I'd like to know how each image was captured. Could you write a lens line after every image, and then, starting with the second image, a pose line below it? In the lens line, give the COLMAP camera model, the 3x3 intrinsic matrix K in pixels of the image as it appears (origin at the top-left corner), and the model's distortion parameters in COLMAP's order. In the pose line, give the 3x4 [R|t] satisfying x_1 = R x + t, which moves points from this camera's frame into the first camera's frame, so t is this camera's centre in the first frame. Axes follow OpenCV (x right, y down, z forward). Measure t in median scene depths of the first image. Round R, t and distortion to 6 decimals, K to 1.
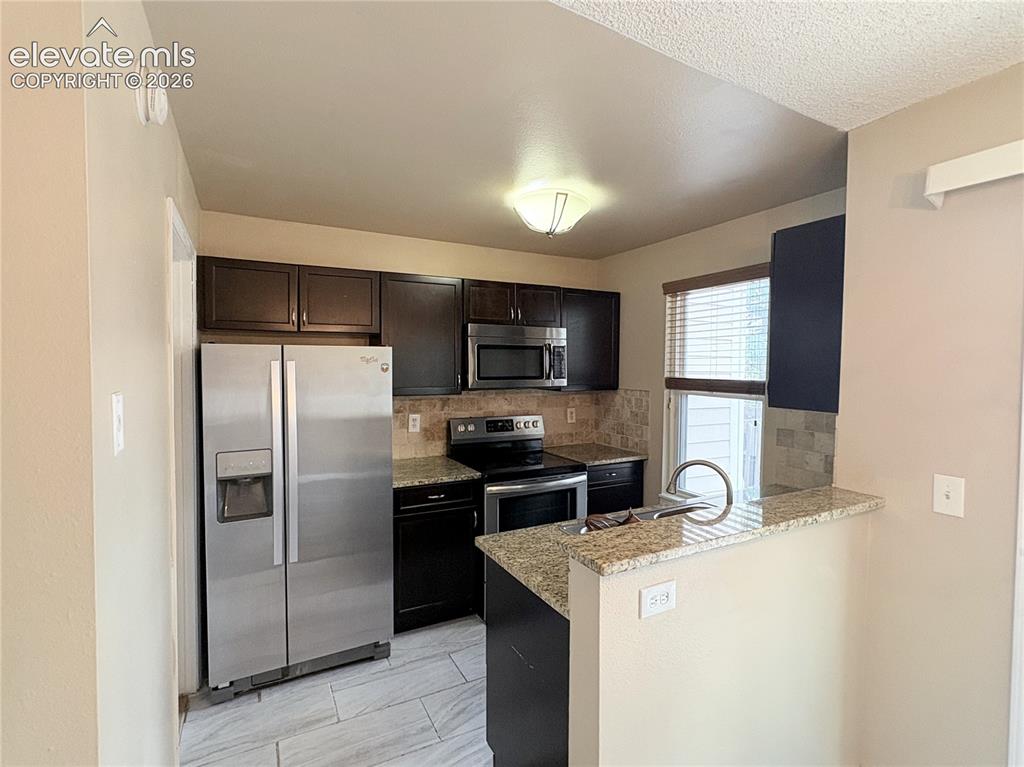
lens RADIAL K [[504.5, 0, 511.8], [0, 504.5, 378.7], [0, 0, 1]] dist [0.001138, -0.000084]
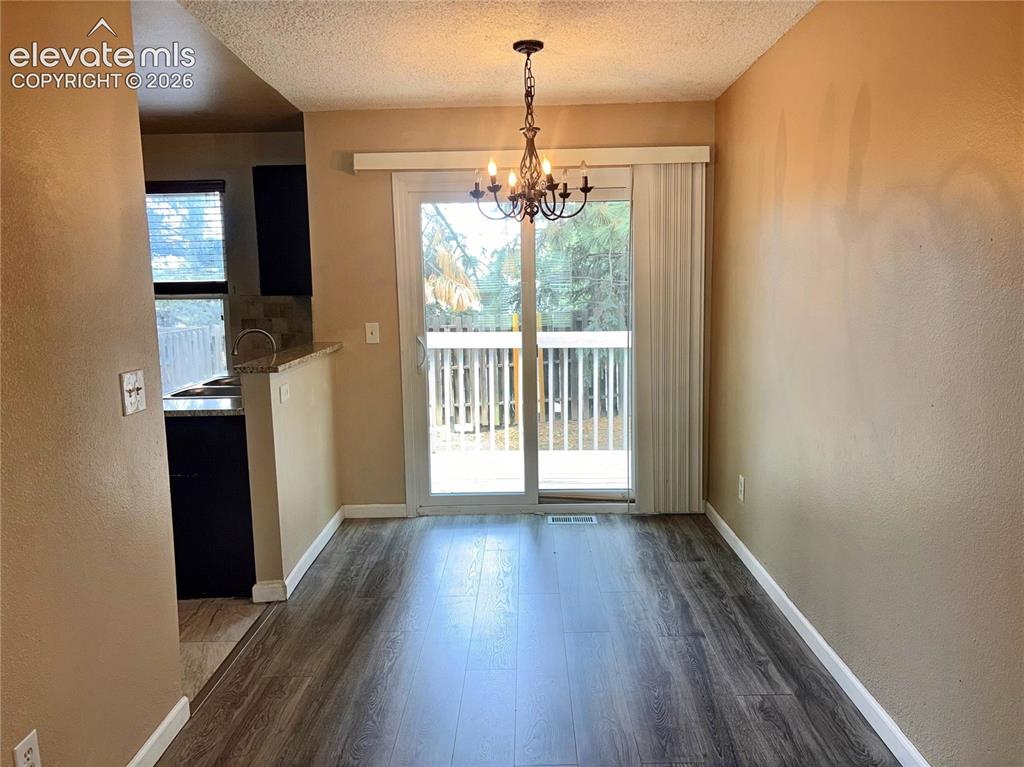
lens RADIAL K [[779.1, 0, 511.5], [0, 779.1, 388.2], [0, 0, 1]] dist [0.041831, -0.038478]
pose [[0.483045, -0.134819, 0.865154, -1.321104], [0.046606, 0.990633, 0.128351, 0.080072], [-0.874354, -0.021678, 0.484804, -0.803488]]
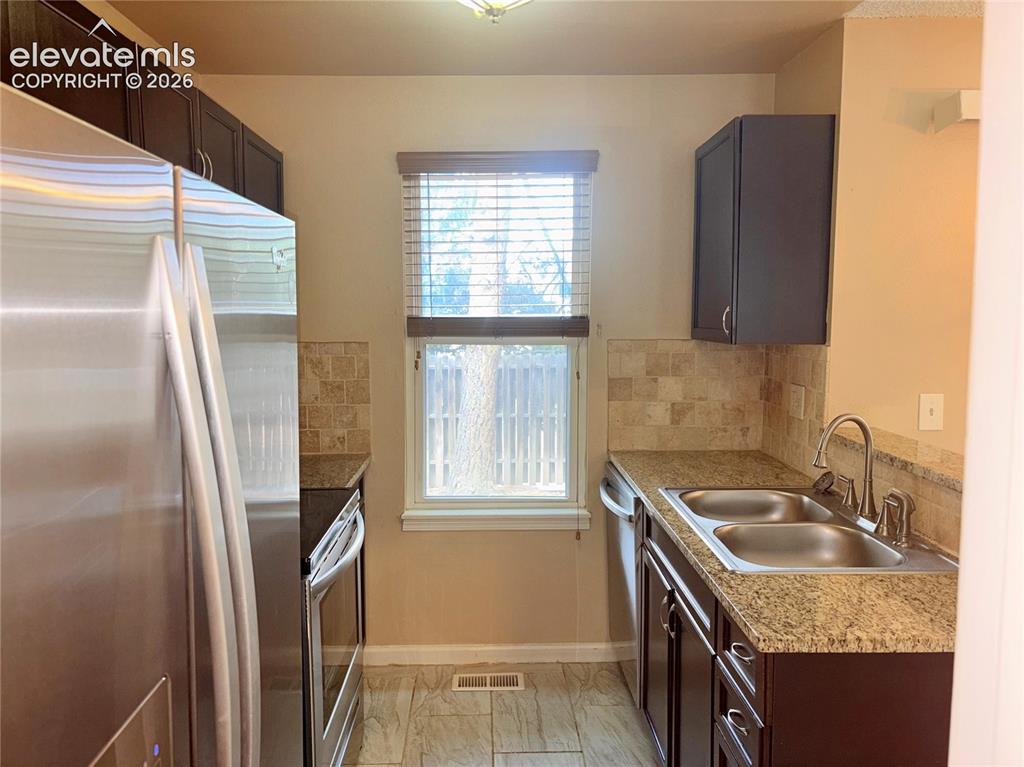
lens RADIAL K [[779.1, 0, 504.5], [0, 779.1, 384.3], [0, 0, 1]] dist [0.041831, -0.038478]
pose [[0.445743, -0.095607, 0.890041, -0.921484], [0.034499, 0.995376, 0.089644, -0.004109], [-0.894496, -0.009252, 0.446980, 0.983954]]
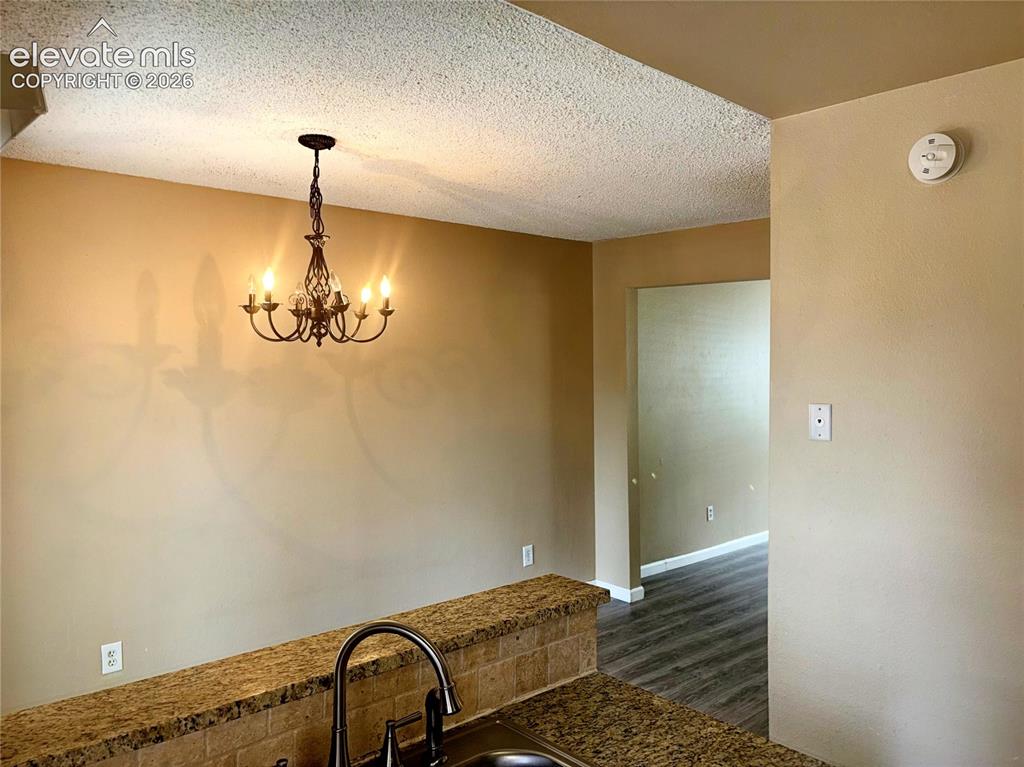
lens RADIAL K [[779.1, 0, 519.8], [0, 779.1, 384.8], [0, 0, 1]] dist [0.041831, -0.038478]
pose [[-0.967656, 0.002829, -0.252259, 0.464976], [-0.012889, 0.998077, 0.060635, -0.101447], [0.251945, 0.061926, -0.965758, 1.786922]]
